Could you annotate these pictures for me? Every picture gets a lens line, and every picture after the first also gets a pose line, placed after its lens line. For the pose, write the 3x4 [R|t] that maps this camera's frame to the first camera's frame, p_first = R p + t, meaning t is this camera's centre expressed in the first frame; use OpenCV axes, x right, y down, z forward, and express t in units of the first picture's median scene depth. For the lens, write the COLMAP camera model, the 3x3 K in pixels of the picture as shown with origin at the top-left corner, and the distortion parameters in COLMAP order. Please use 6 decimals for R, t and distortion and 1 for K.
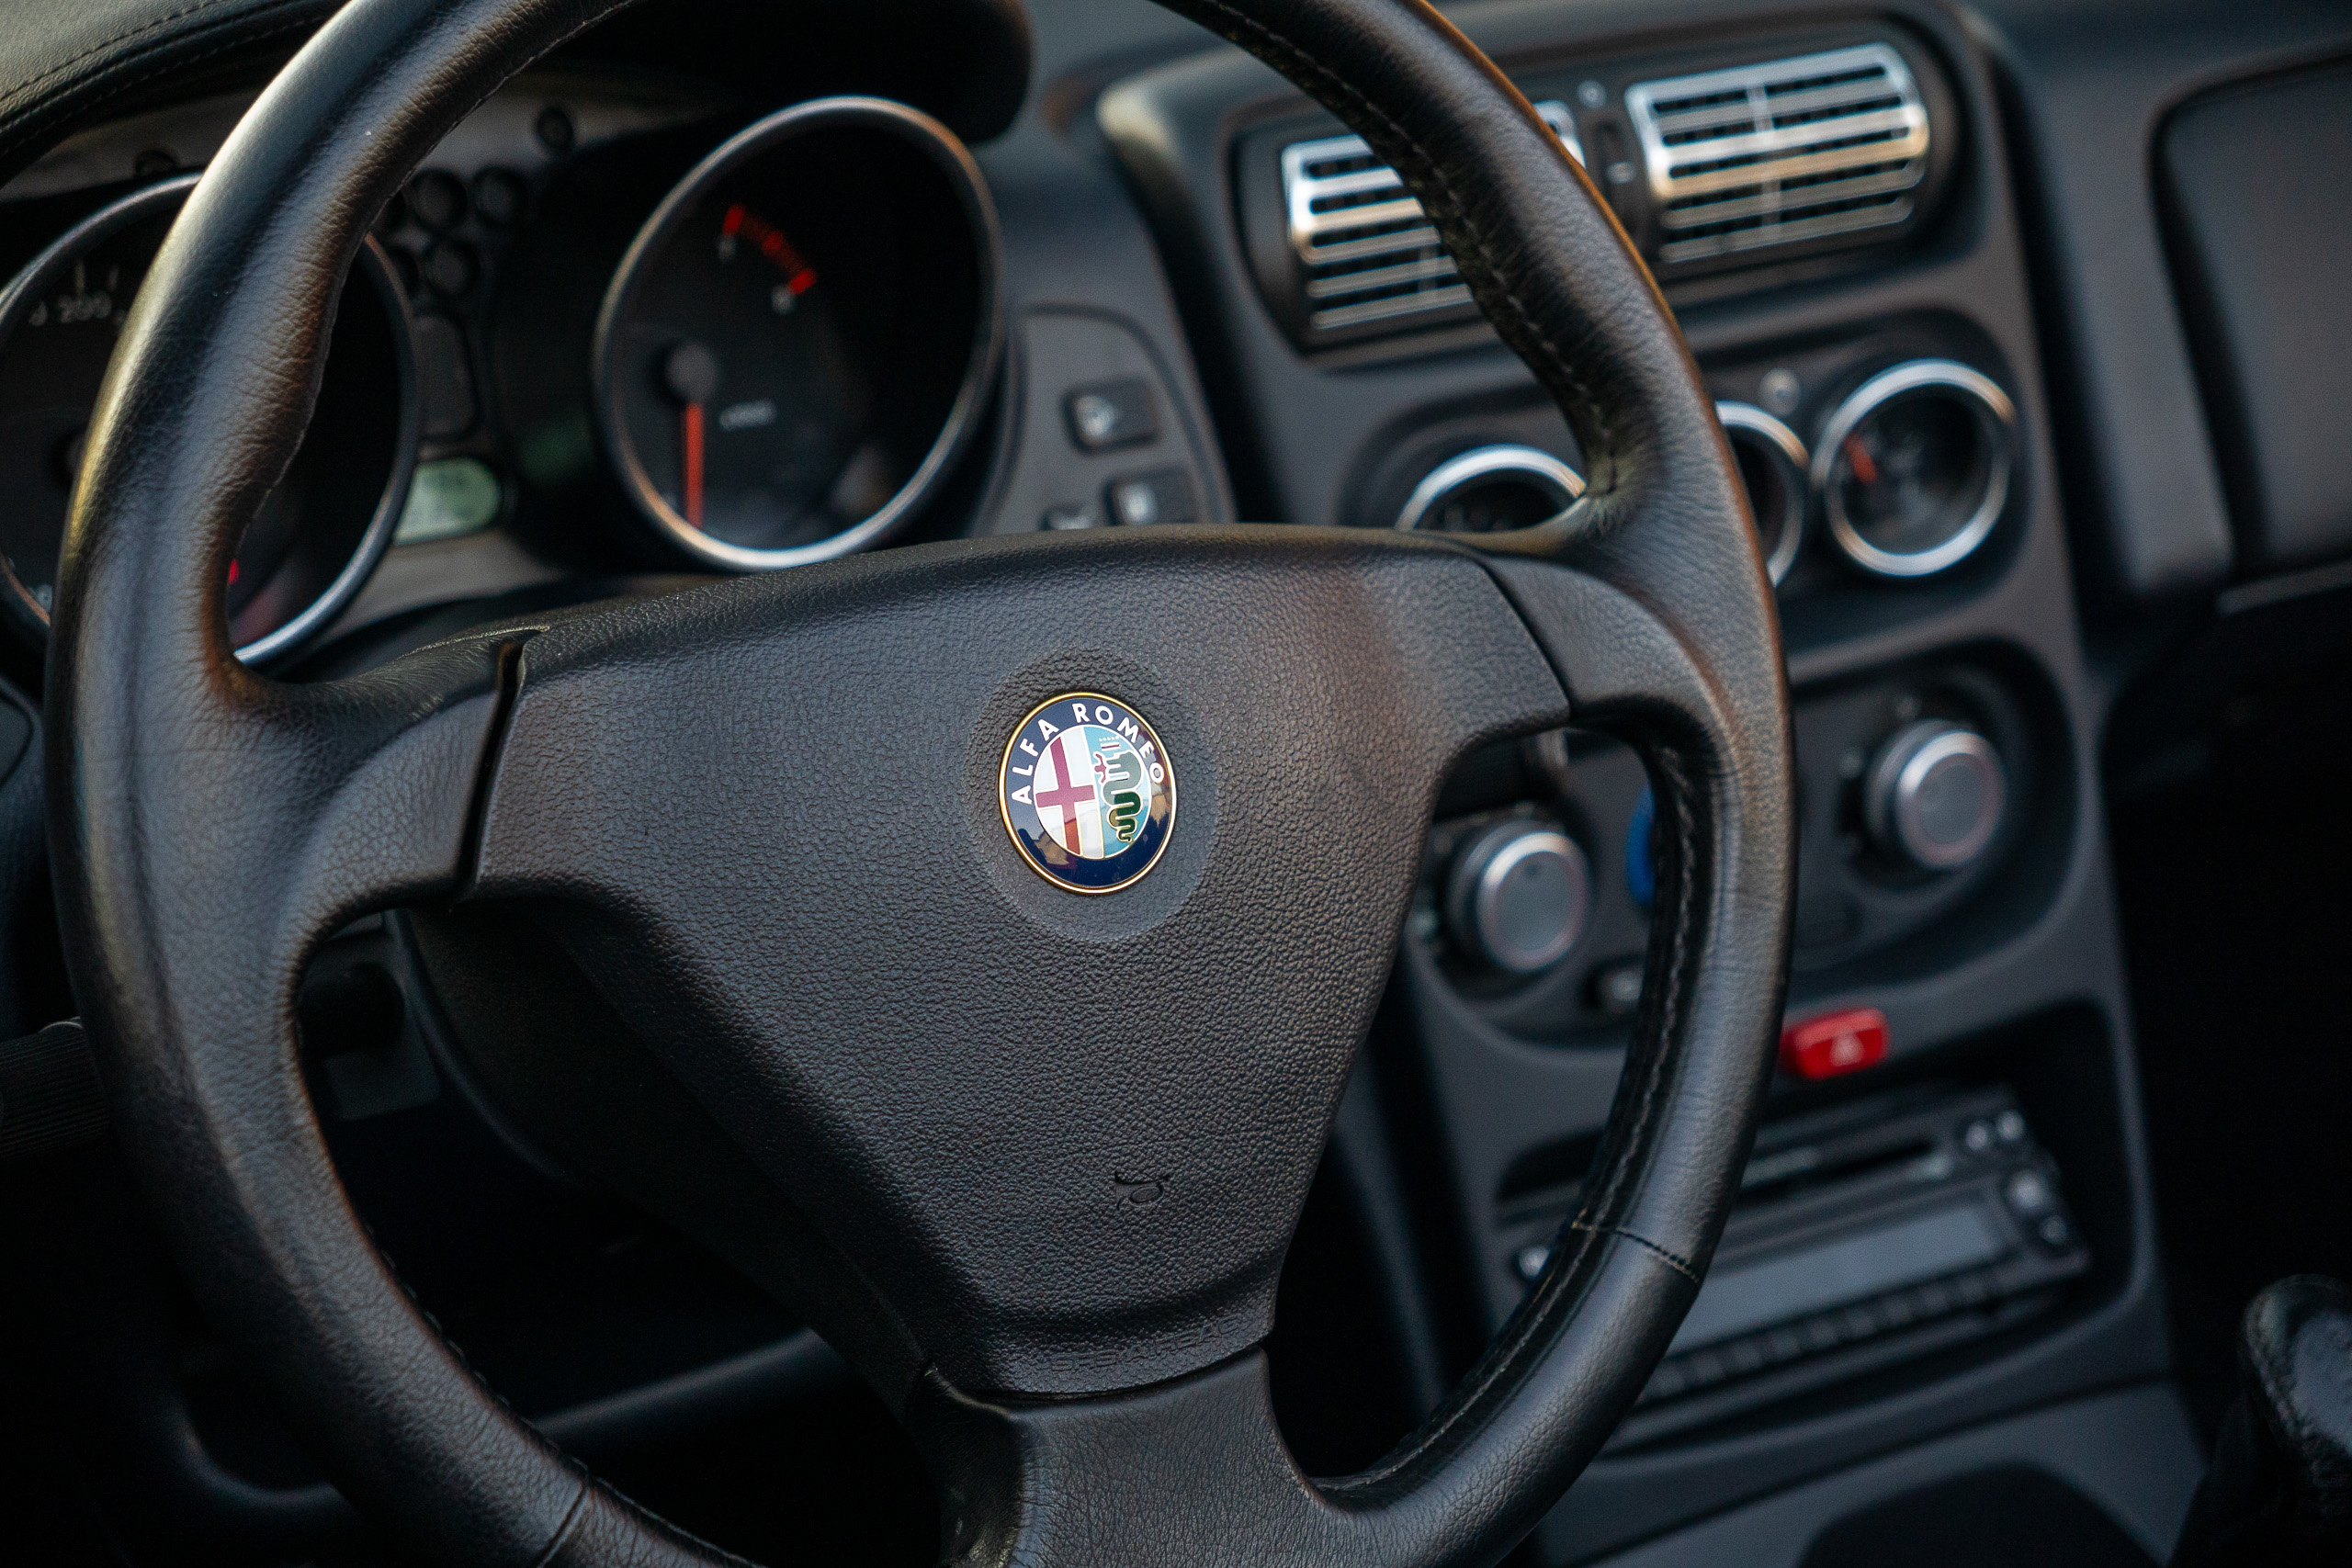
lens RADIAL K [[5090.3, 0, 1171.2], [0, 5090.3, 732.9], [0, 0, 1]] dist [0.666461, 0.790609]
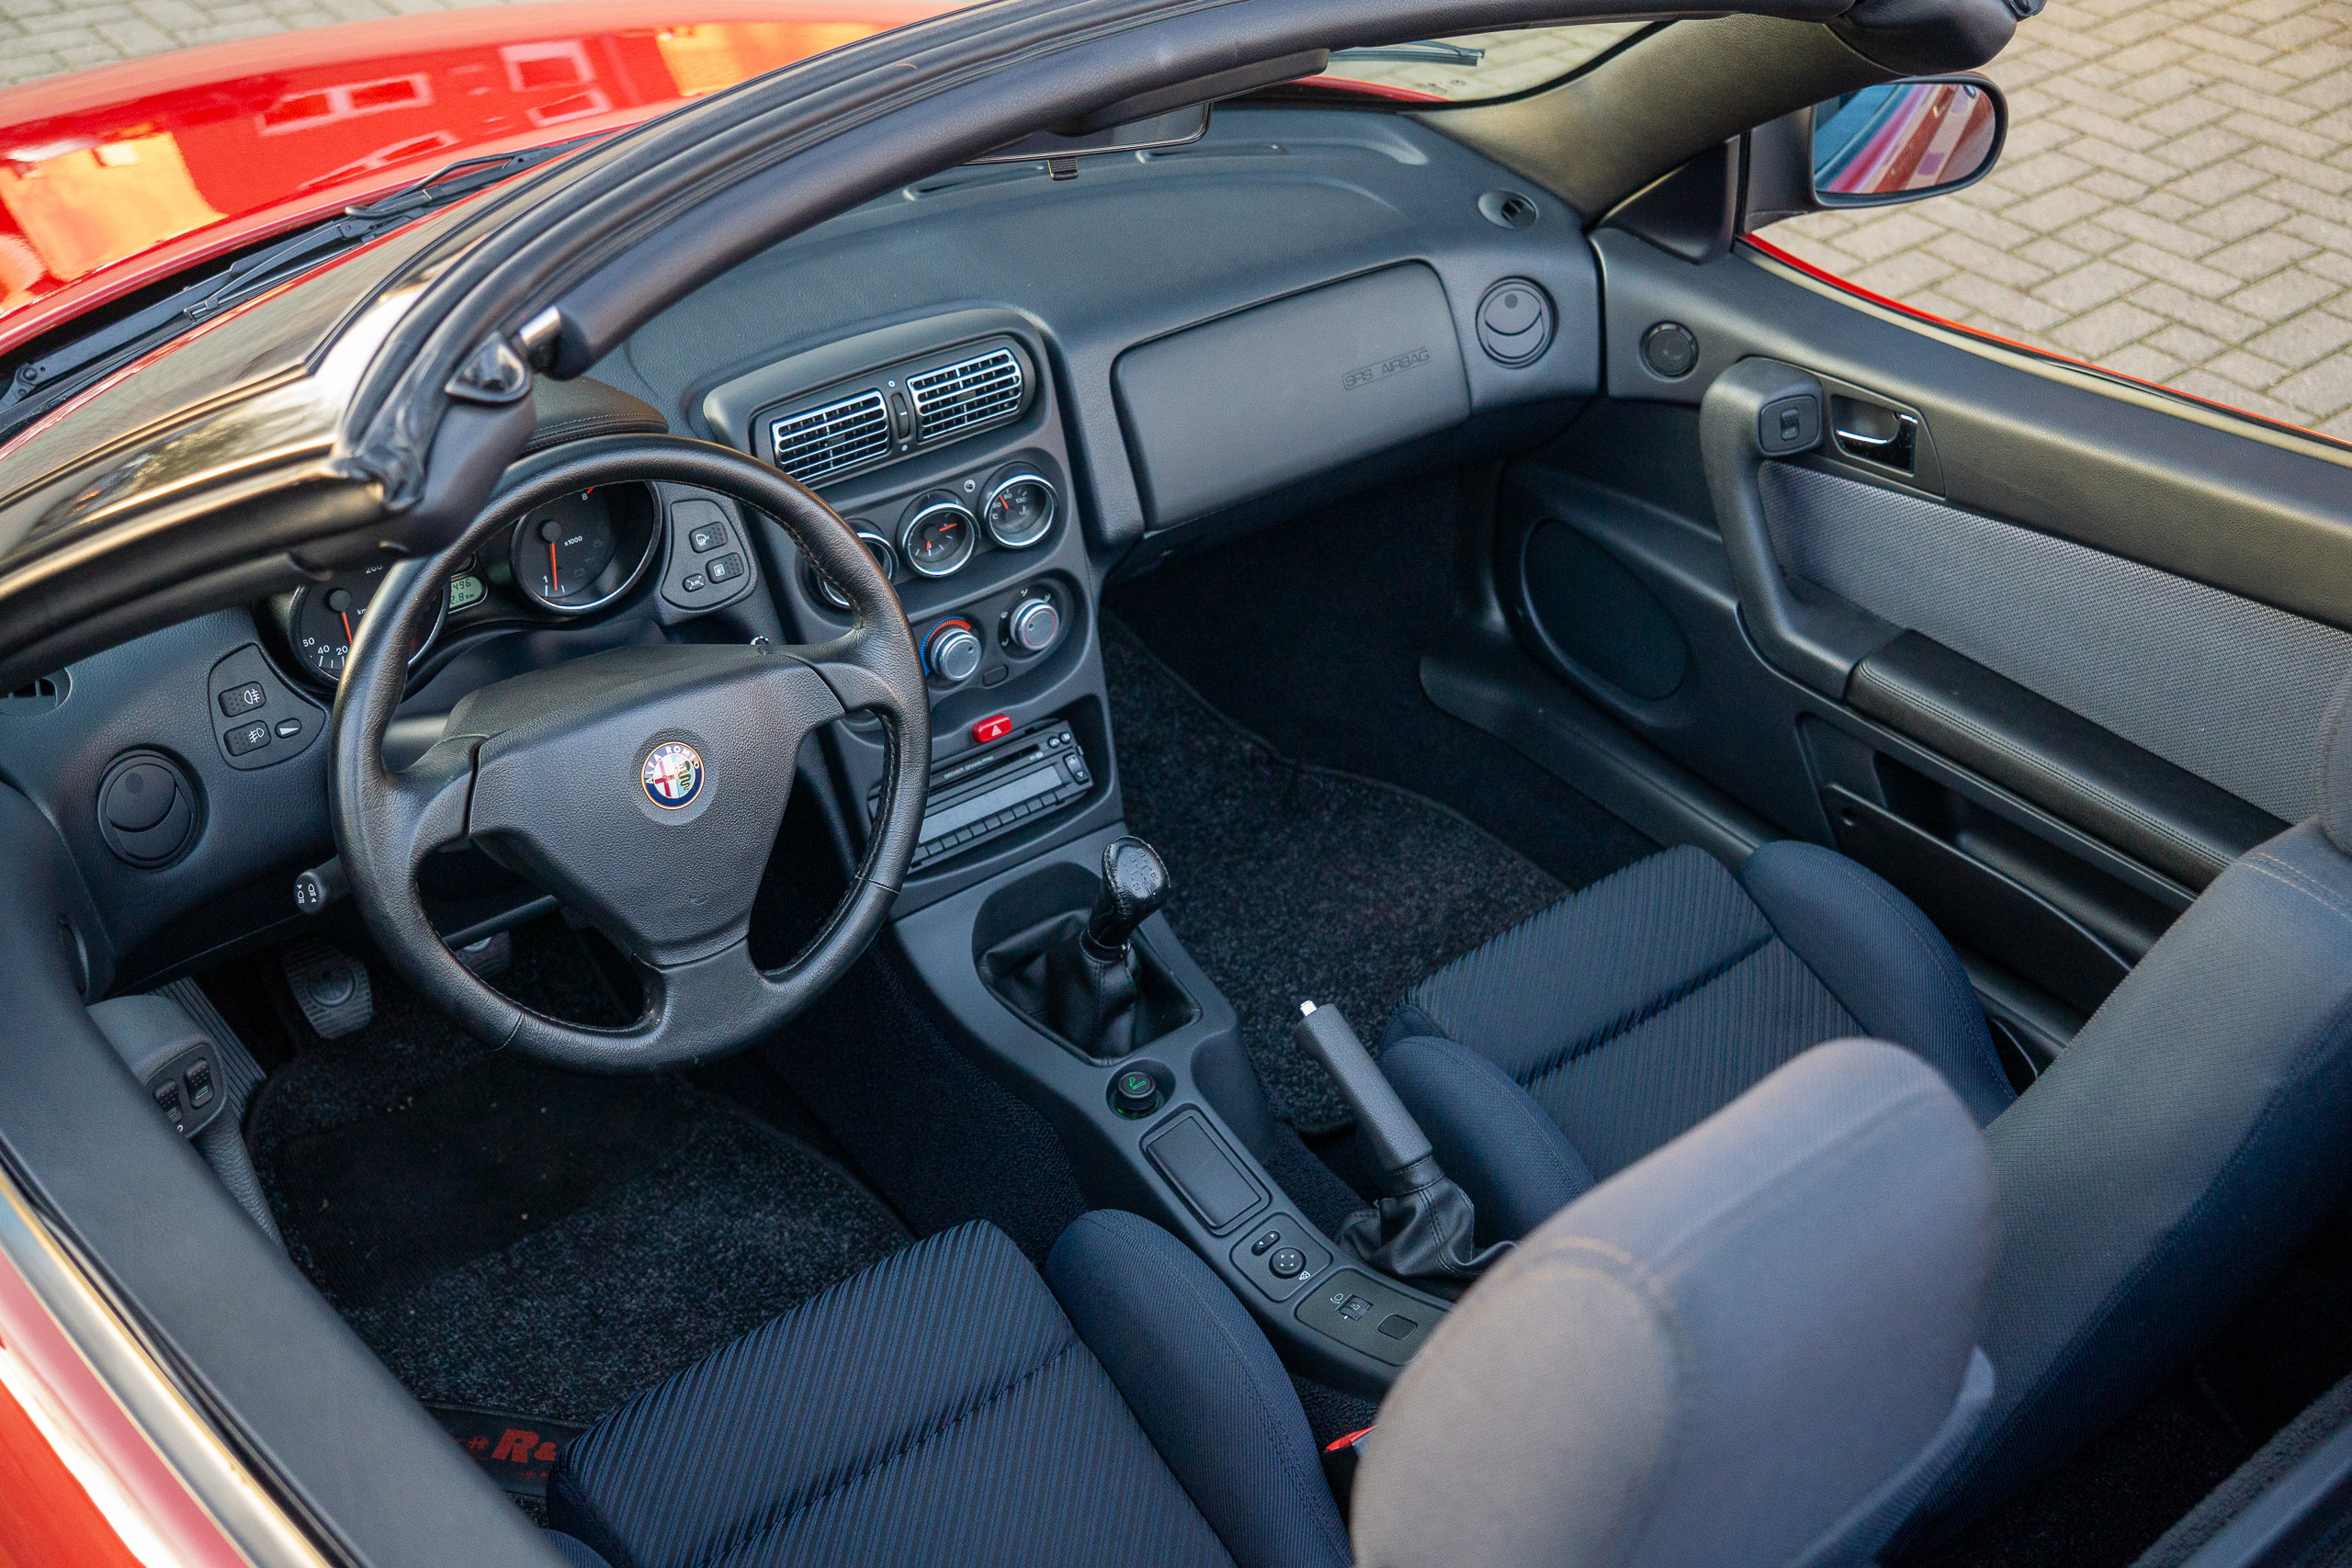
lens RADIAL K [[2599.5, 0, 1176.0], [0, 2599.5, 784.0], [0, 0, 1]] dist [-0.055810, 0.006309]
pose [[0.995679, -0.041708, 0.082971, 0.151401], [0.019774, 0.968197, 0.249405, -0.356798], [-0.090735, -0.246687, 0.964838, -0.503675]]
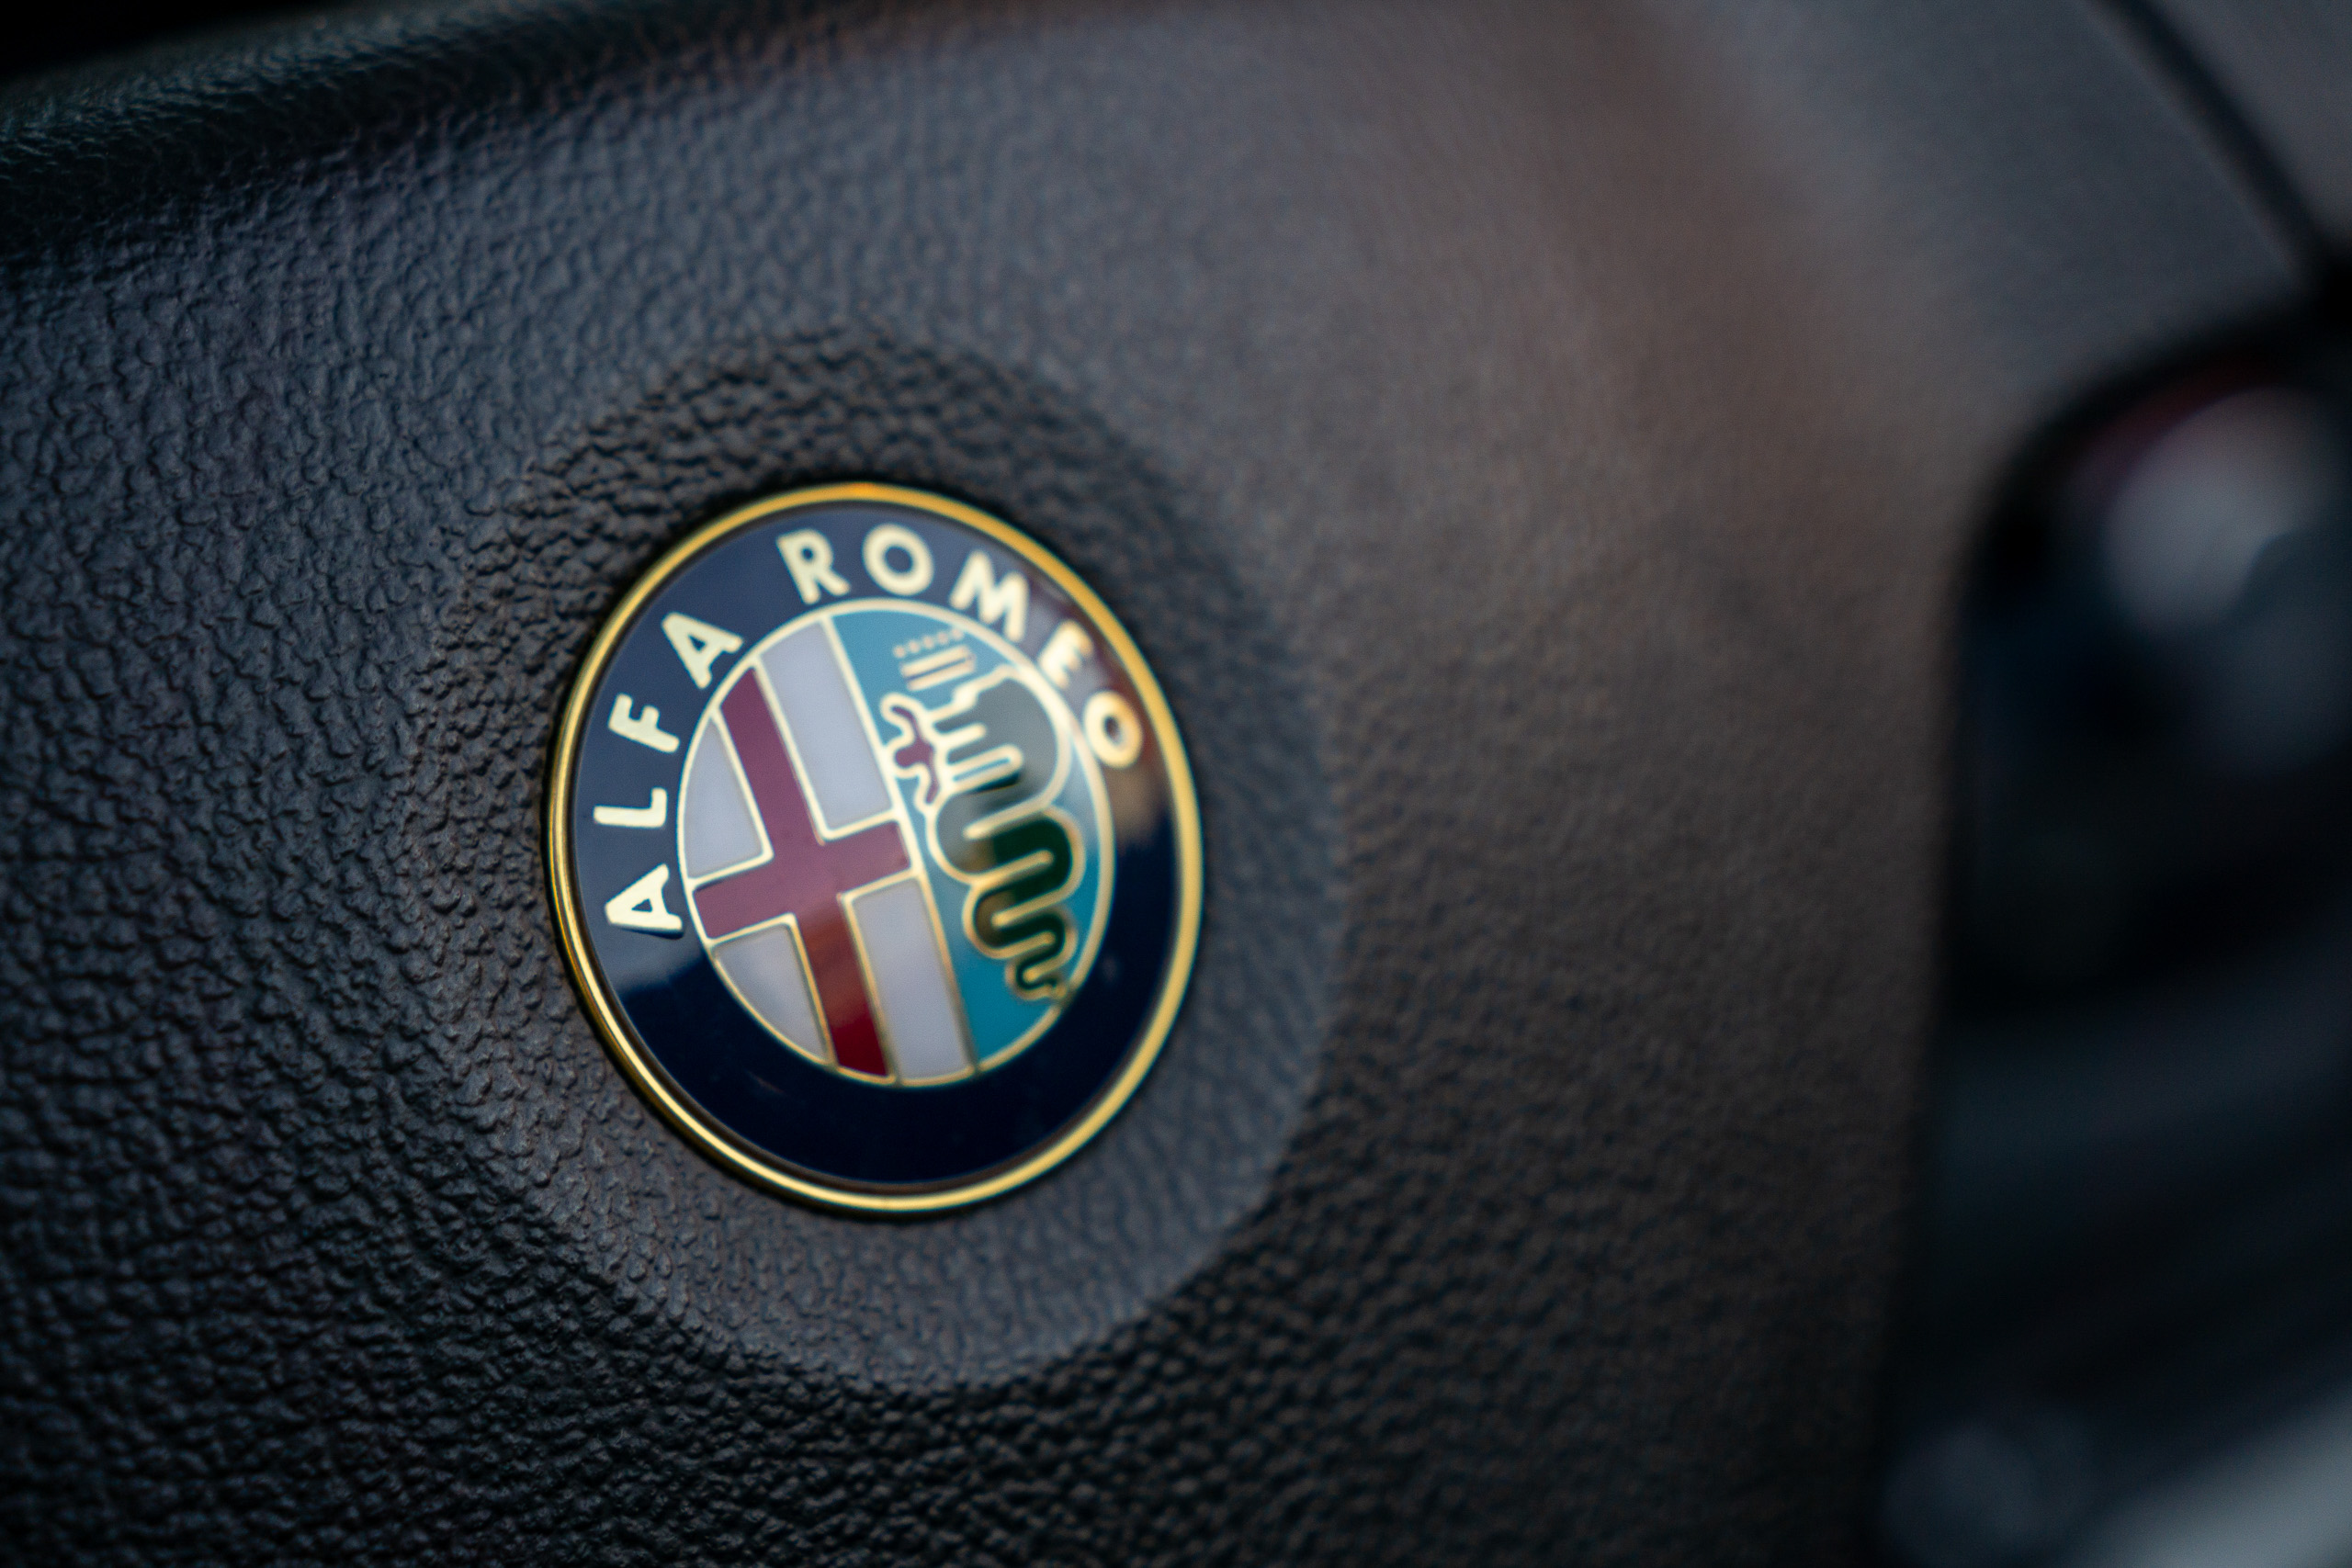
lens RADIAL K [[5090.3, 0, 1171.2], [0, 5090.3, 732.9], [0, 0, 1]] dist [0.666461, 0.790609]
pose [[0.987942, -0.151679, 0.031037, -0.008451], [0.148864, 0.985719, 0.078719, -0.013860], [-0.042534, -0.073150, 0.996414, 0.715330]]
